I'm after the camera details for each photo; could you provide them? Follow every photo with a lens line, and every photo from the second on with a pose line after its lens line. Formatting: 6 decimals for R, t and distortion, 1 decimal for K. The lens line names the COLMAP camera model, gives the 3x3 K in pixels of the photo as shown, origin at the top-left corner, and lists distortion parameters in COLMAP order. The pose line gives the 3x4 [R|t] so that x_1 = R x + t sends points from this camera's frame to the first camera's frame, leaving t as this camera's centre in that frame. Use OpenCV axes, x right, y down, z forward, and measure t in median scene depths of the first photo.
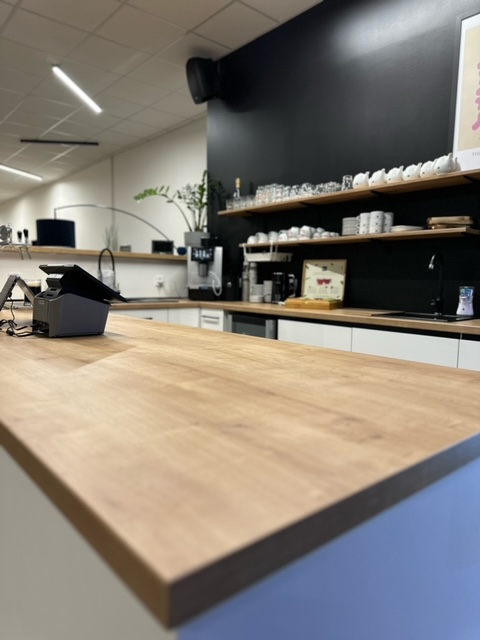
lens RADIAL K [[443.0, 0, 240.6], [0, 443.0, 323.1], [0, 0, 1]] dist [0.113738, -0.169389]
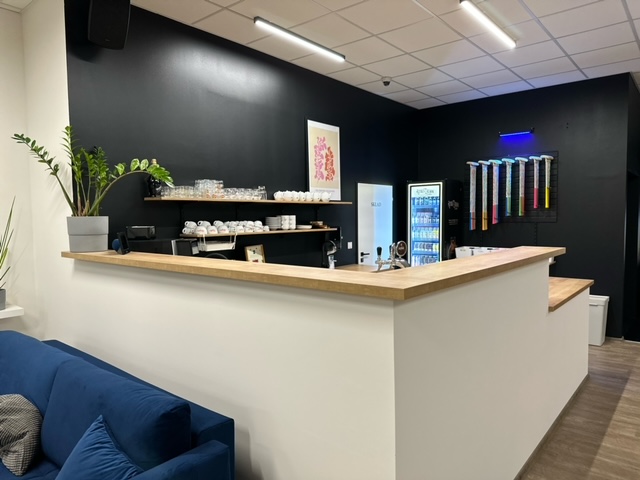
lens RADIAL K [[443.0, 0, 320.0], [0, 443.0, 240.0], [0, 0, 1]] dist [0.113738, -0.169389]
pose [[-0.189662, -0.065123, 0.979687, -1.130930], [0.114998, 0.989457, 0.088035, -0.250230], [-0.975092, 0.129359, -0.180174, 1.036774]]
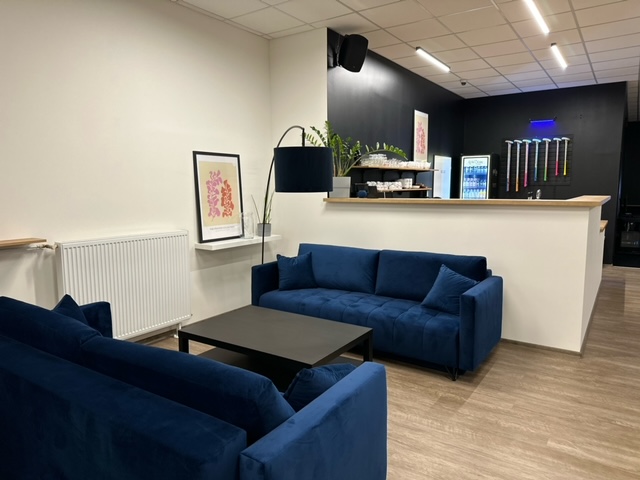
lens RADIAL K [[443.0, 0, 320.0], [0, 443.0, 240.0], [0, 0, 1]] dist [0.113738, -0.169389]
pose [[-0.287062, -0.130785, 0.948942, -1.586208], [0.103605, 0.980585, 0.166487, -0.319605], [-0.952293, 0.146108, -0.267939, 1.836948]]
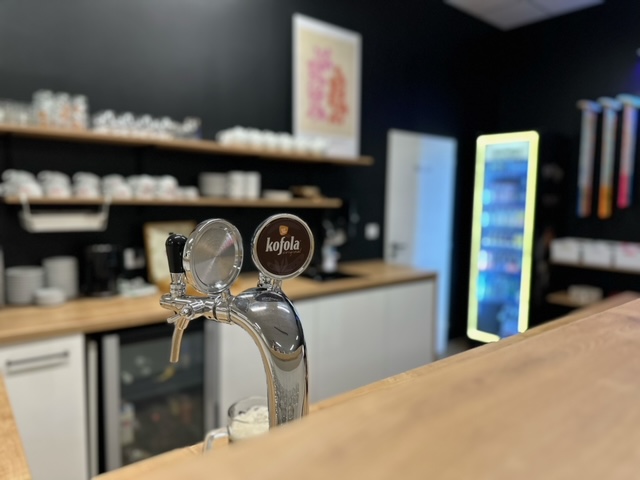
lens RADIAL K [[443.0, 0, 320.0], [0, 443.0, 240.0], [0, 0, 1]] dist [0.113738, -0.169389]
pose [[-0.007955, -0.103787, 0.994568, -0.558105], [0.090694, 0.990425, 0.104080, -0.168975], [-0.995847, 0.091030, 0.001534, 0.745763]]
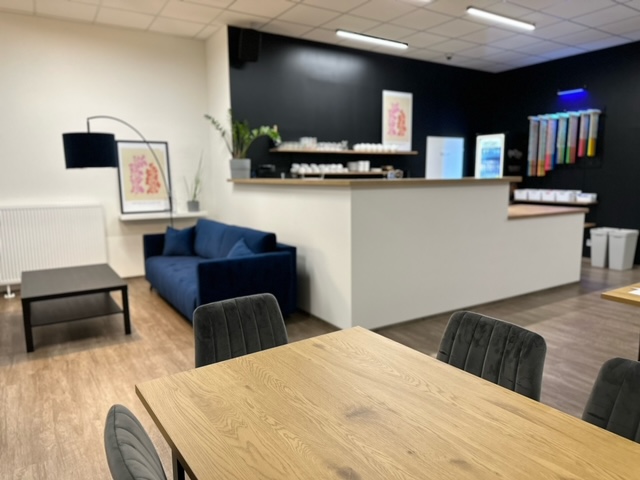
lens RADIAL K [[443.0, 0, 320.0], [0, 443.0, 240.0], [0, 0, 1]] dist [0.113738, -0.169389]
pose [[0.119450, -0.159076, 0.980013, -1.796307], [0.115179, 0.982636, 0.145463, -0.182269], [-0.986137, 0.095502, 0.135698, 0.828623]]
